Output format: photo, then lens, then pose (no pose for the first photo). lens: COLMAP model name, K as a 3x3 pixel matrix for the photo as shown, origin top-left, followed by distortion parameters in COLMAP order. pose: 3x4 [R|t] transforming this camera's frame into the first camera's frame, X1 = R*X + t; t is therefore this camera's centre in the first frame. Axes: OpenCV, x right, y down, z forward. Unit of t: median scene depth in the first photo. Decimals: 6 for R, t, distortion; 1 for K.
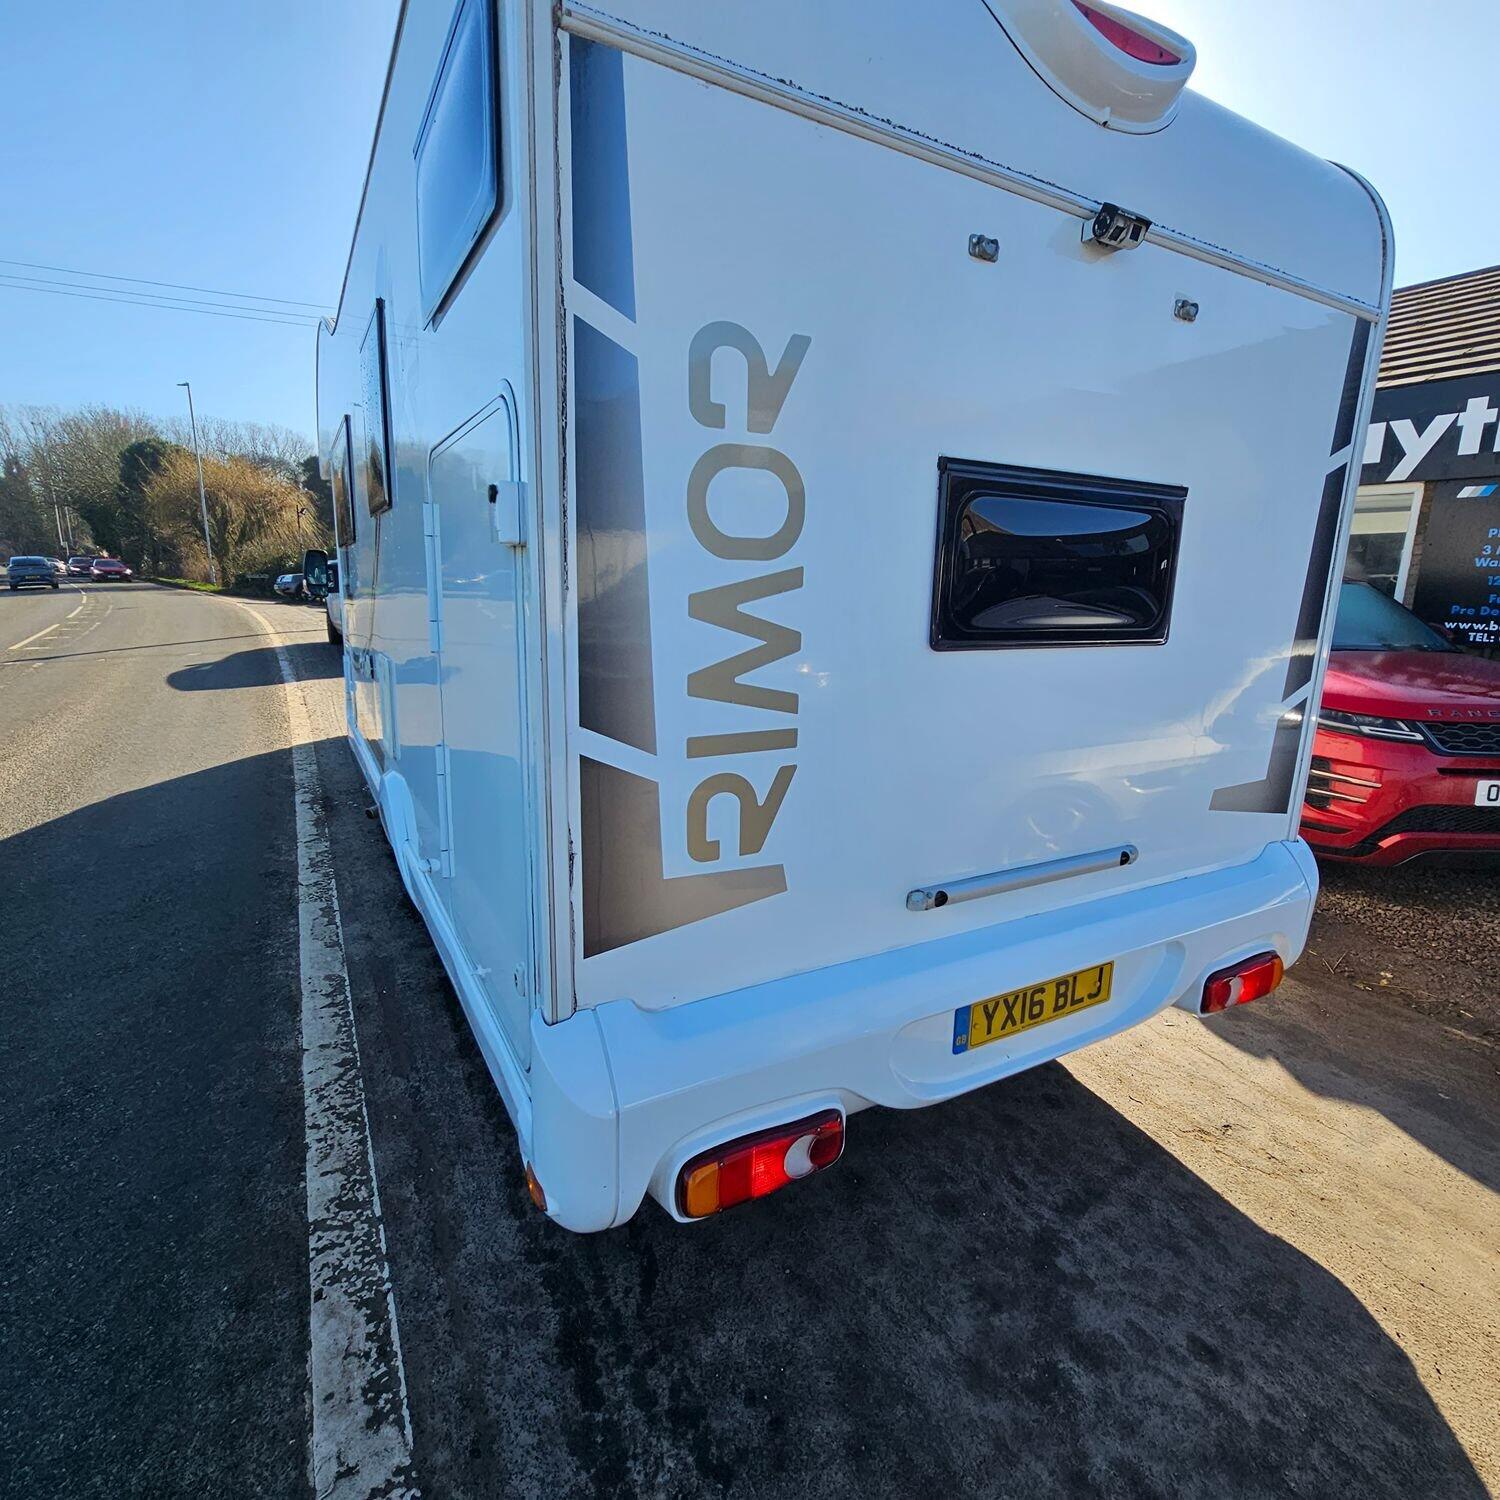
lens RADIAL K [[810.8, 0, 759.4], [0, 810.8, 750.7], [0, 0, 1]] dist [-0.003682, 0.001101]
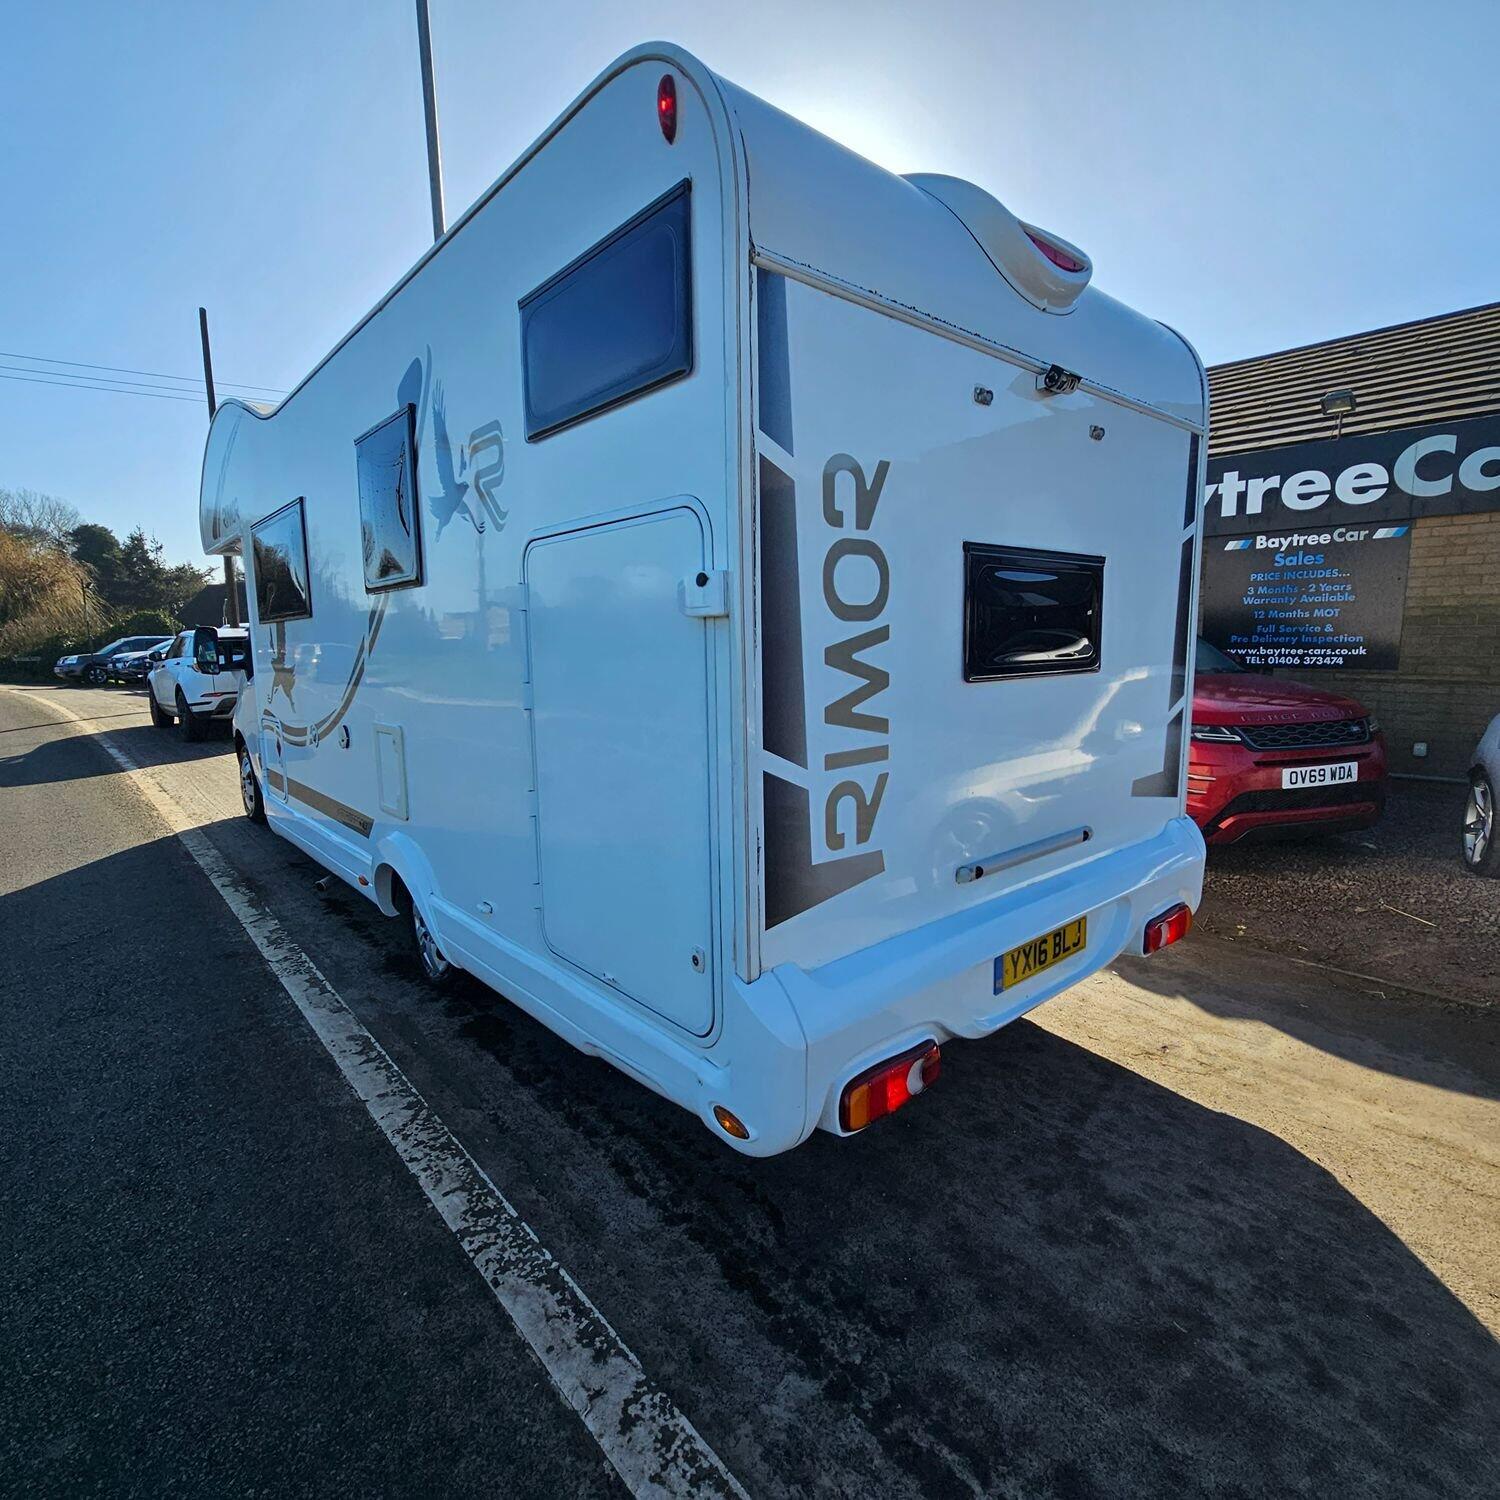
lens RADIAL K [[810.8, 0, 753.9], [0, 810.8, 748.5], [0, 0, 1]] dist [-0.003682, 0.001101]
pose [[0.979605, -0.066847, 0.189487, -0.347764], [0.080078, 0.994793, -0.063043, 0.036516], [-0.184286, 0.076931, 0.979857, -0.212977]]
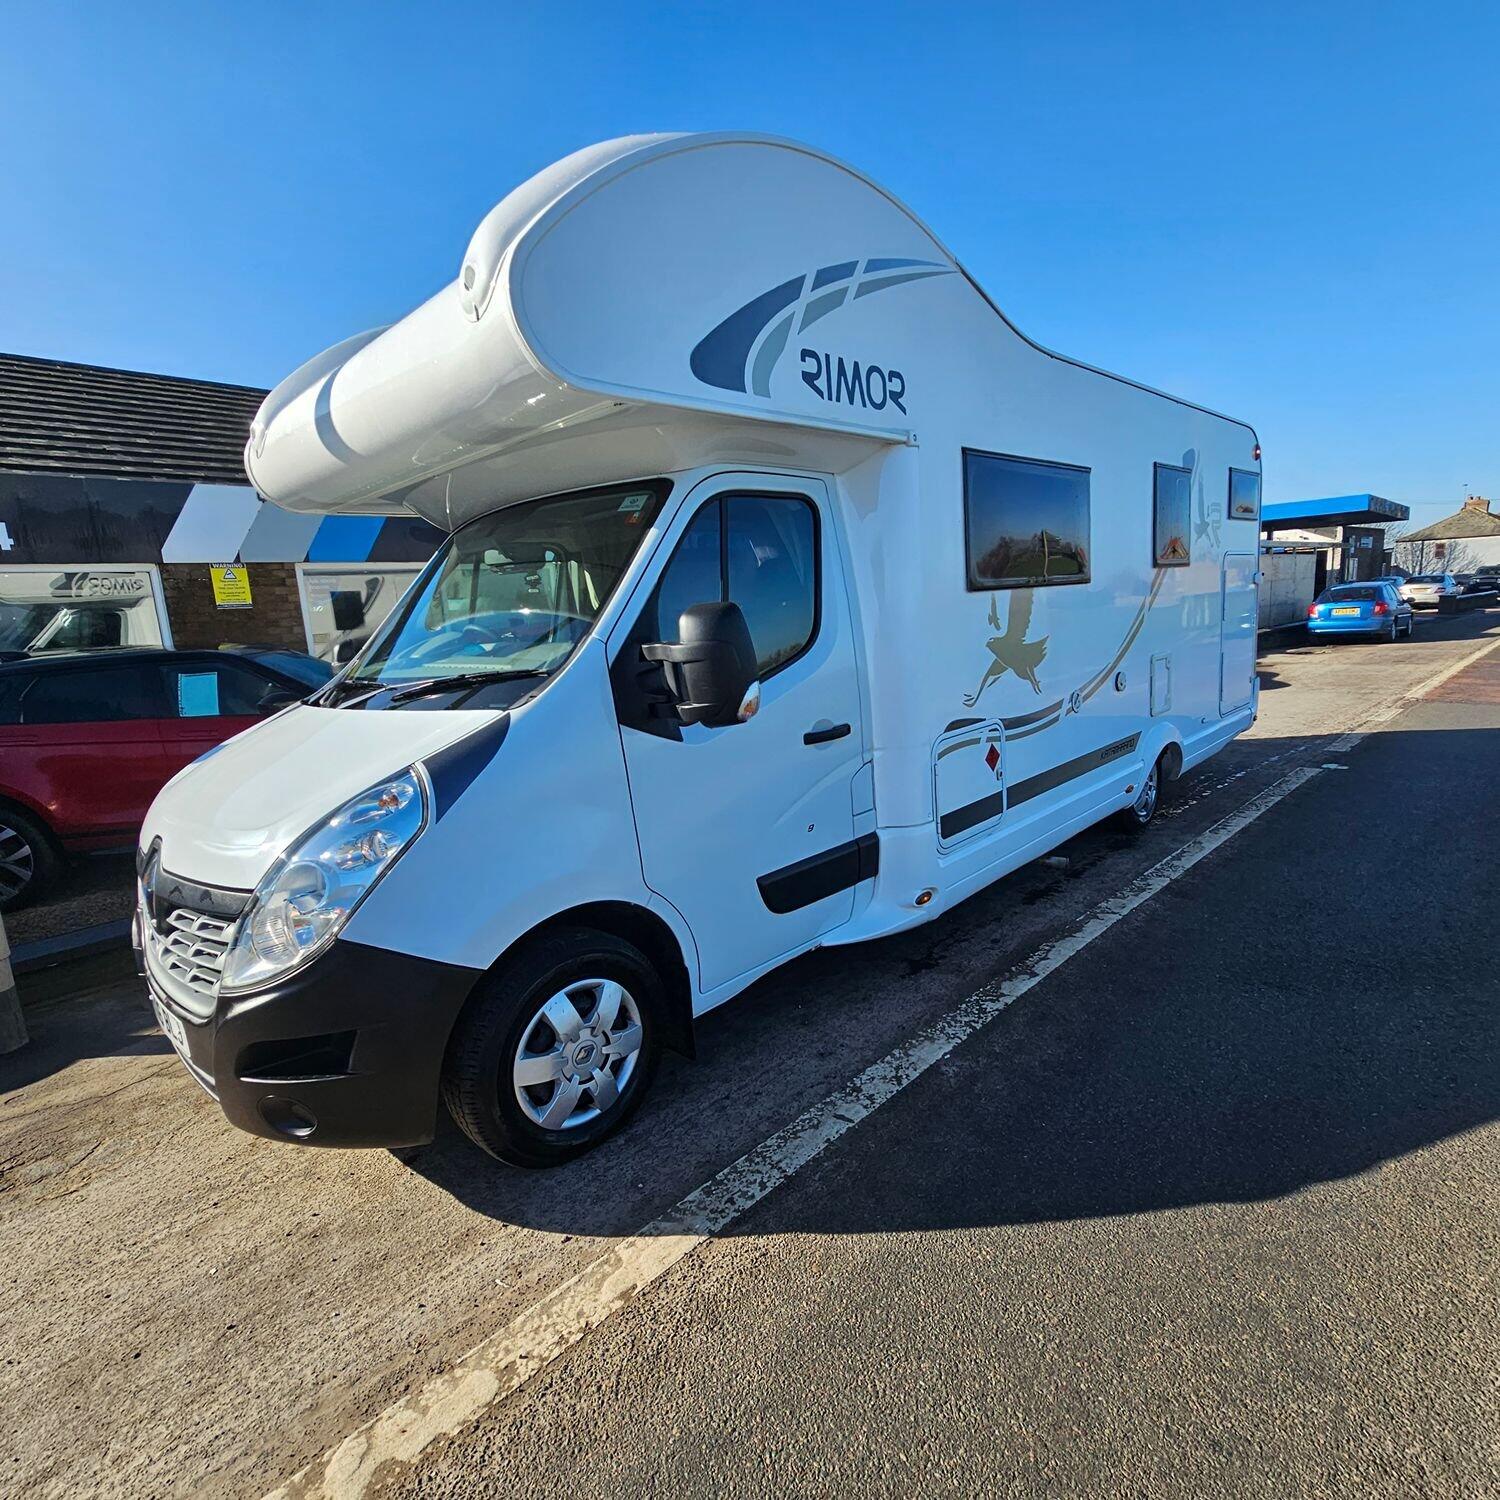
lens RADIAL K [[810.8, 0, 737.8], [0, 810.8, 765.0], [0, 0, 1]] dist [-0.003682, 0.001101]
pose [[-0.252349, -0.192166, 0.948363, -3.239313], [0.256531, 0.931727, 0.257055, -0.967696], [-0.933012, 0.308152, -0.185824, 3.828652]]
